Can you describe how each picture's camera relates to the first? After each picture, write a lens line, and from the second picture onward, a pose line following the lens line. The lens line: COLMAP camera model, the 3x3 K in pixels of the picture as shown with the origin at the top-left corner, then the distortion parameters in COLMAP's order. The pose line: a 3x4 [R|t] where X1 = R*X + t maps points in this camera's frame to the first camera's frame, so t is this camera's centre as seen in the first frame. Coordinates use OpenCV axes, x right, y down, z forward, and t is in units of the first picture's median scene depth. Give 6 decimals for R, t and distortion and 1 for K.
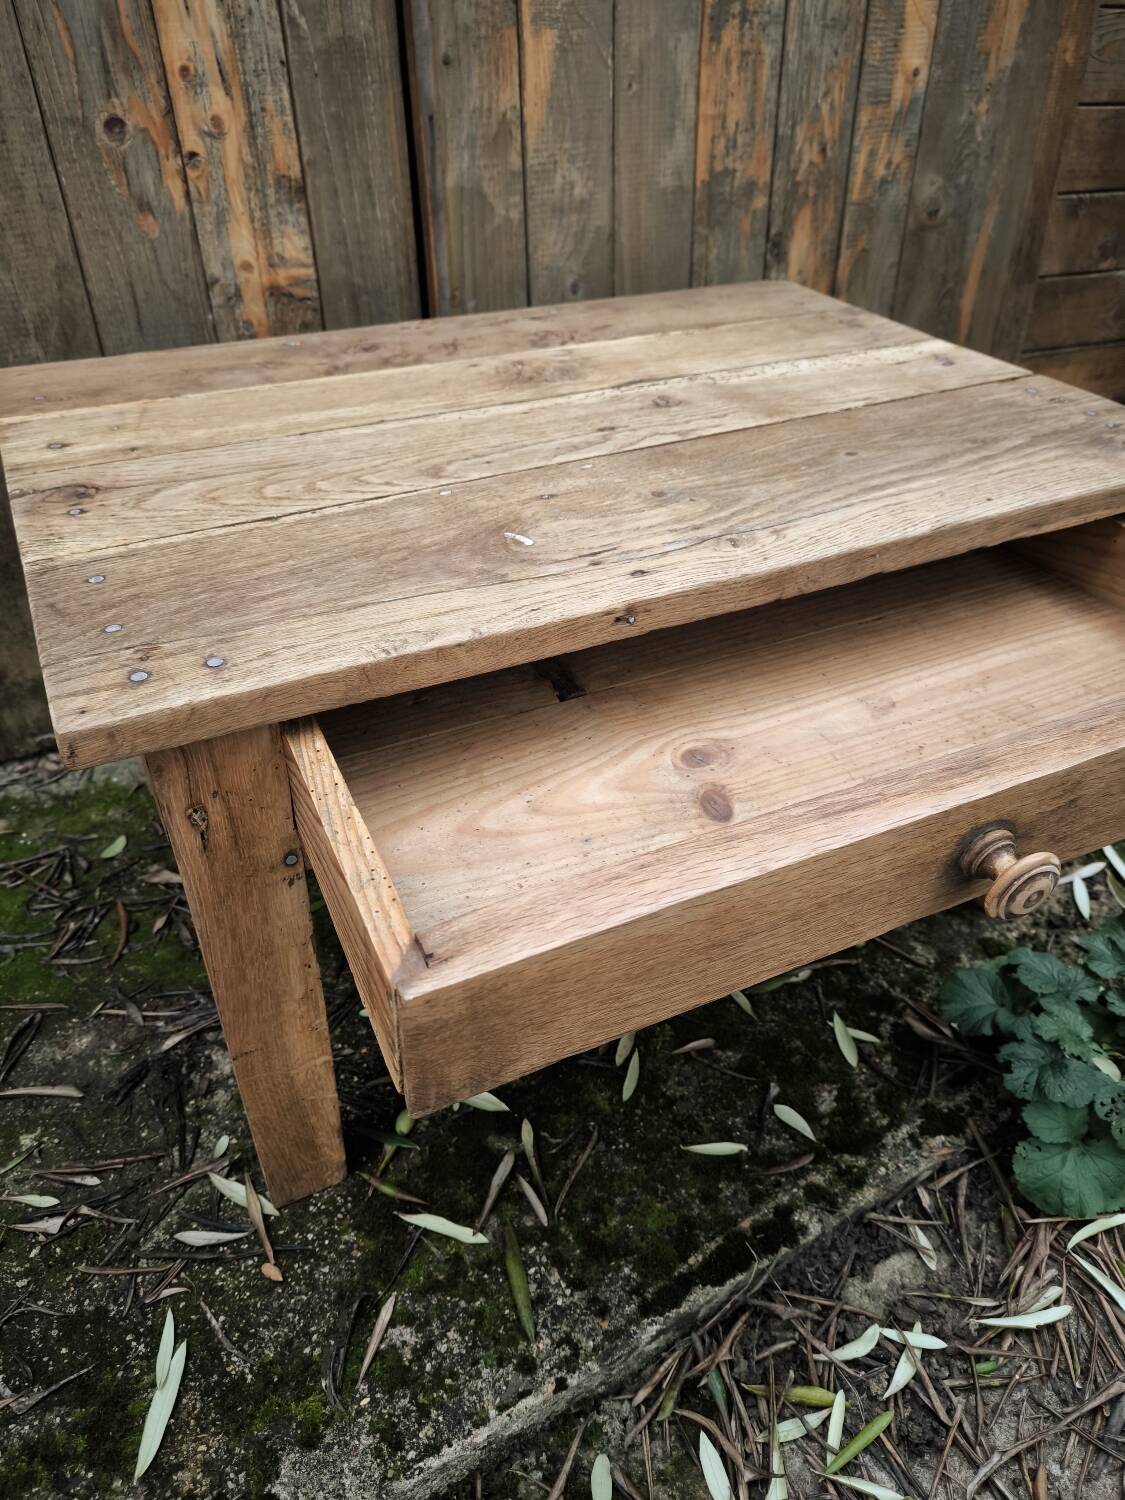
lens RADIAL K [[1071.7, 0, 561.1], [0, 1071.7, 746.6], [0, 0, 1]] dist [-0.001297, 0.003365]
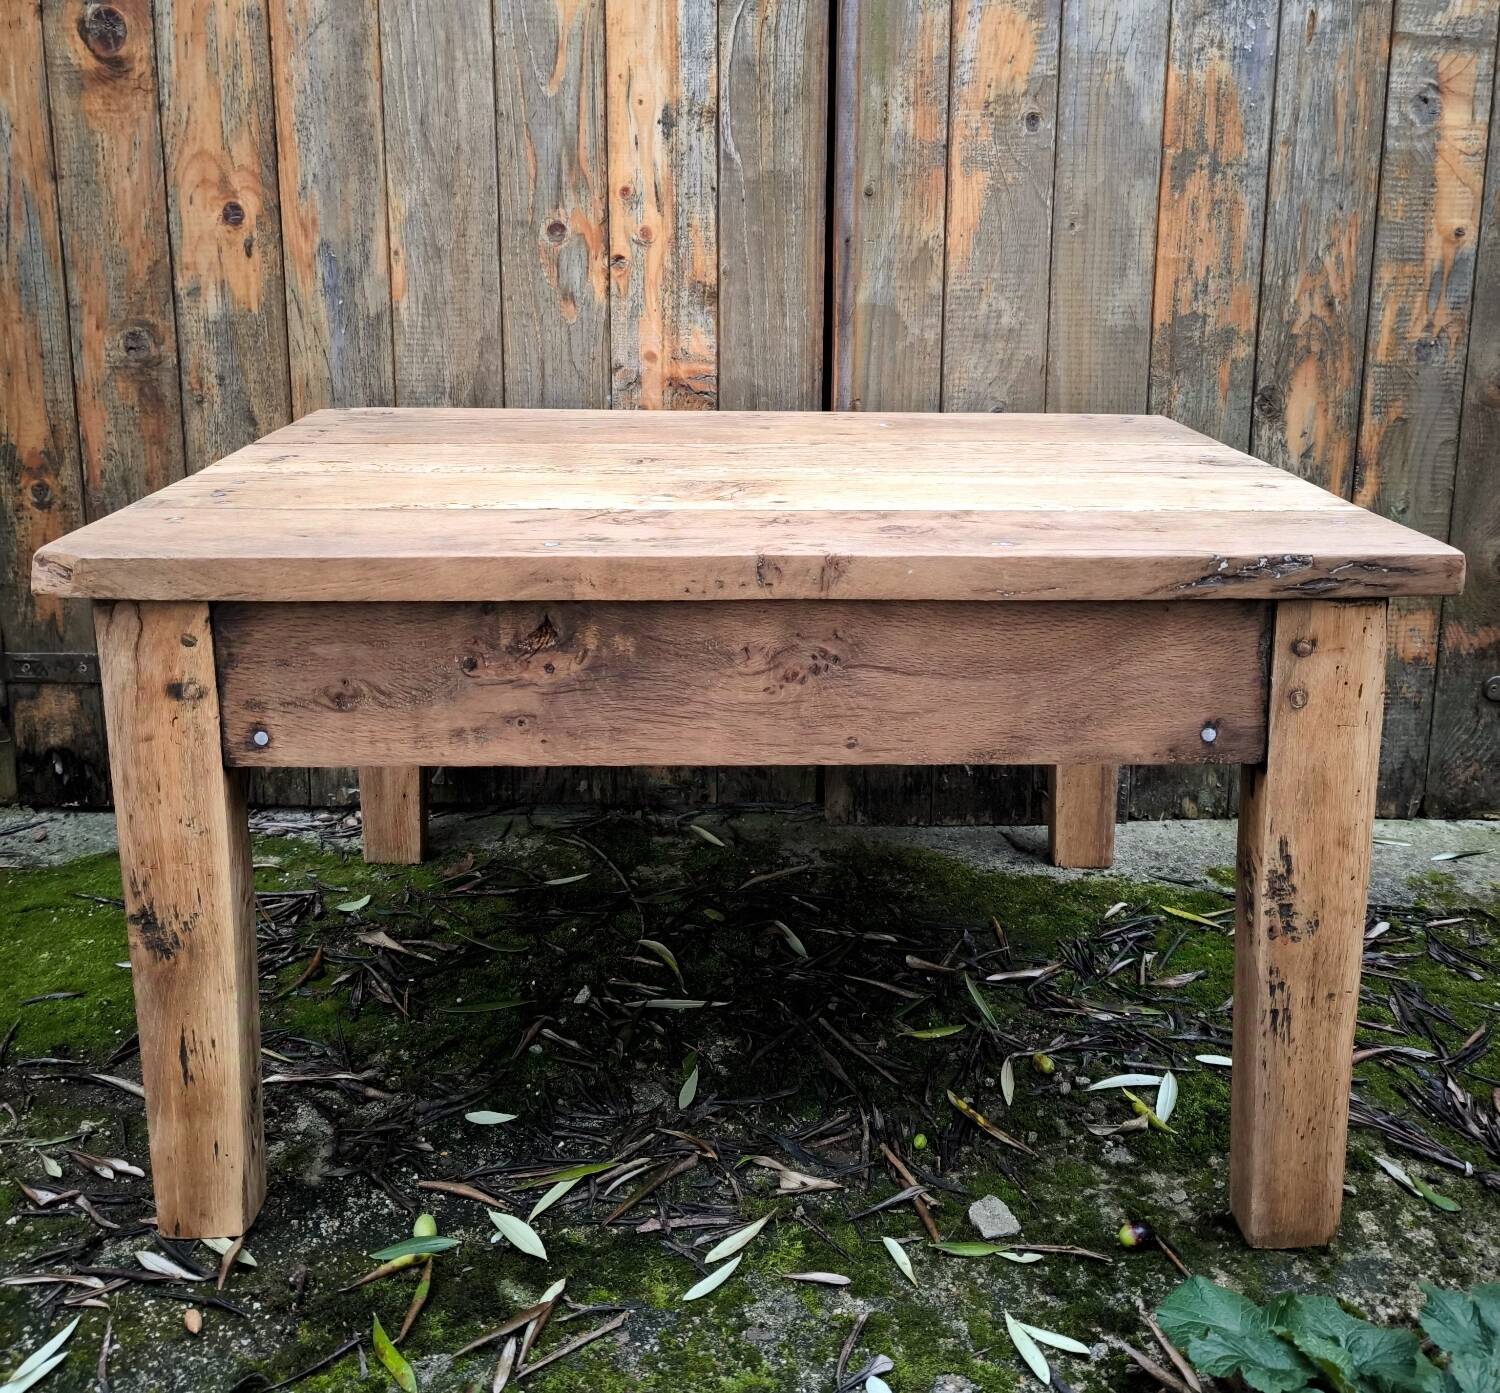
lens RADIAL K [[1404.6, 0, 748.8], [0, 1404.6, 510.7], [0, 0, 1]] dist [0.050818, -0.060259]
pose [[0.906320, 0.100570, -0.410450, 0.375691], [-0.263930, 0.893254, -0.363920, 0.158432], [0.330037, 0.438159, 0.836118, -0.039658]]
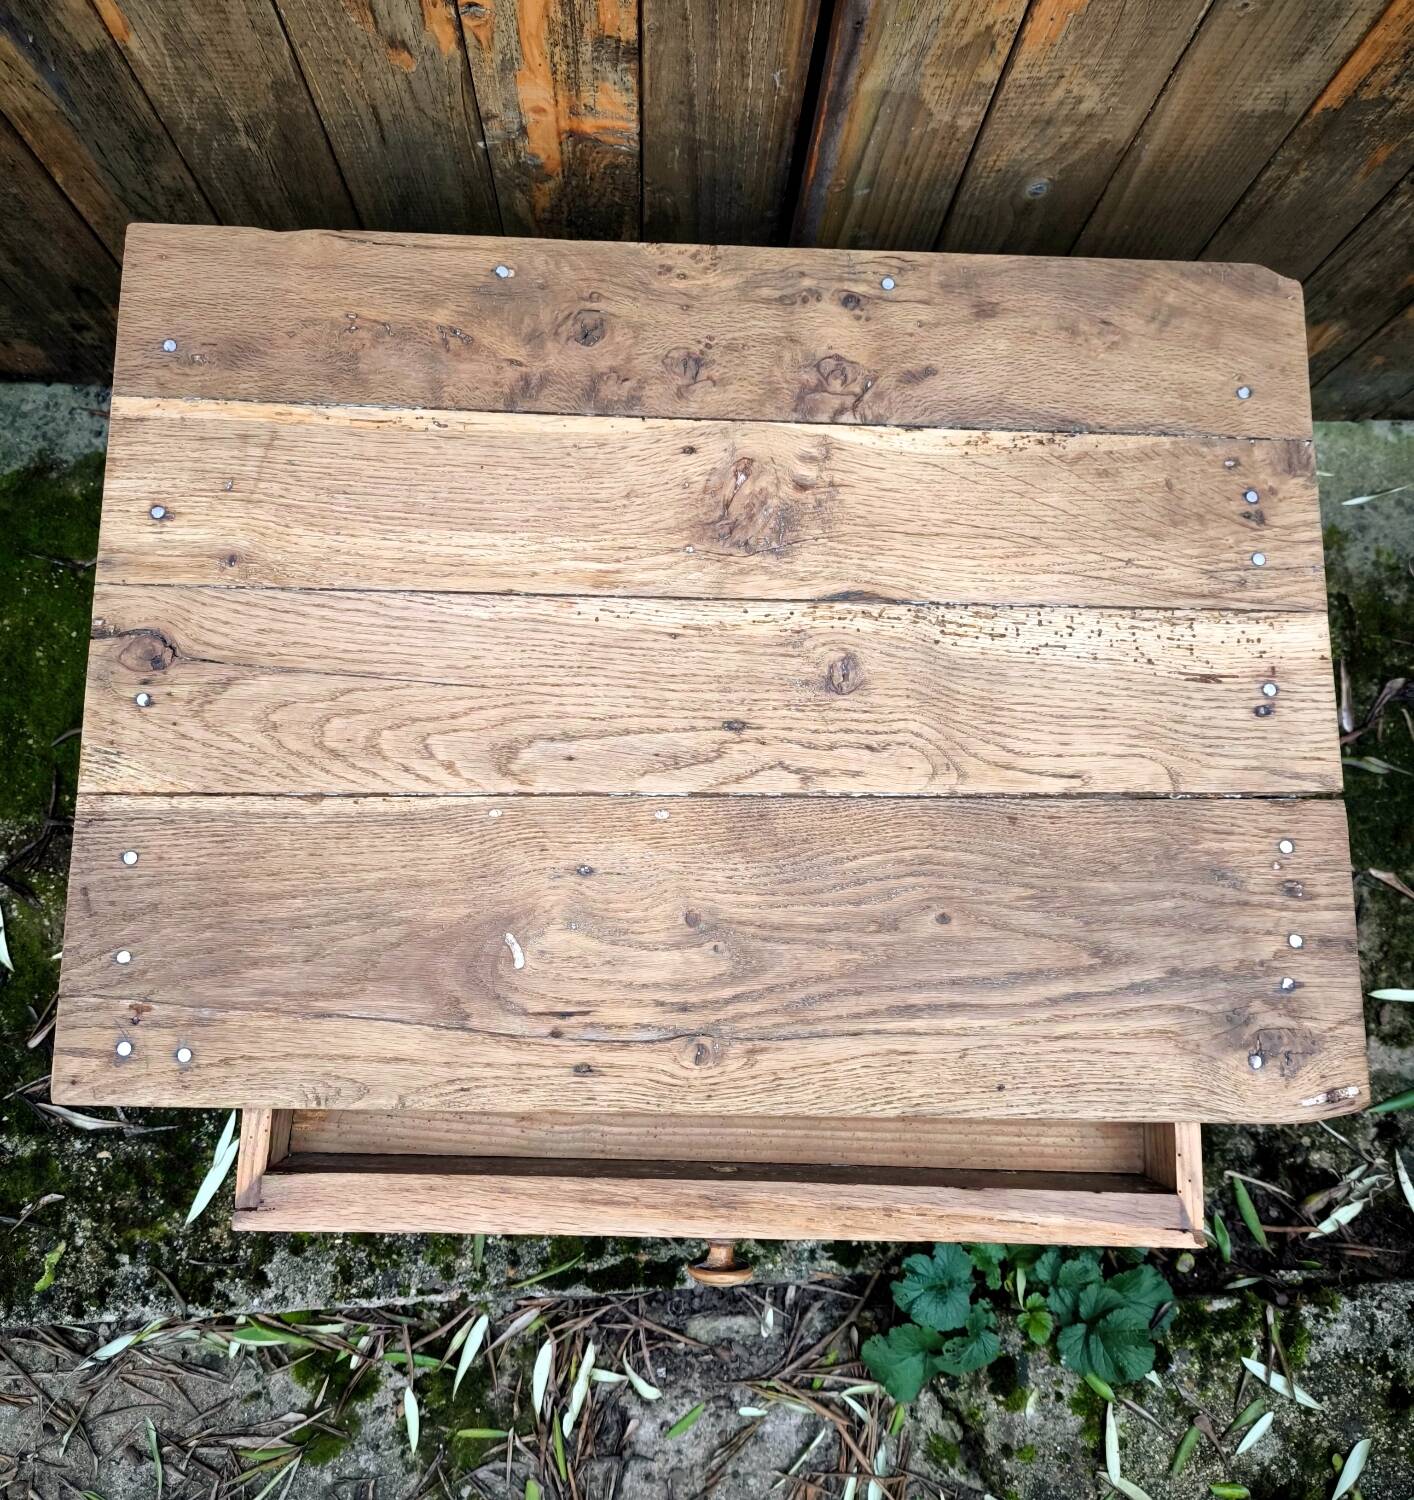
lens RADIAL K [[1331.2, 0, 699.0], [0, 1331.2, 686.9], [0, 0, 1]] dist [0.009653, -0.005600]
pose [[0.895655, 0.443126, -0.037957, -0.007777], [-0.300350, 0.665594, 0.683209, -0.838783], [0.328011, -0.600520, 0.729236, 0.201229]]
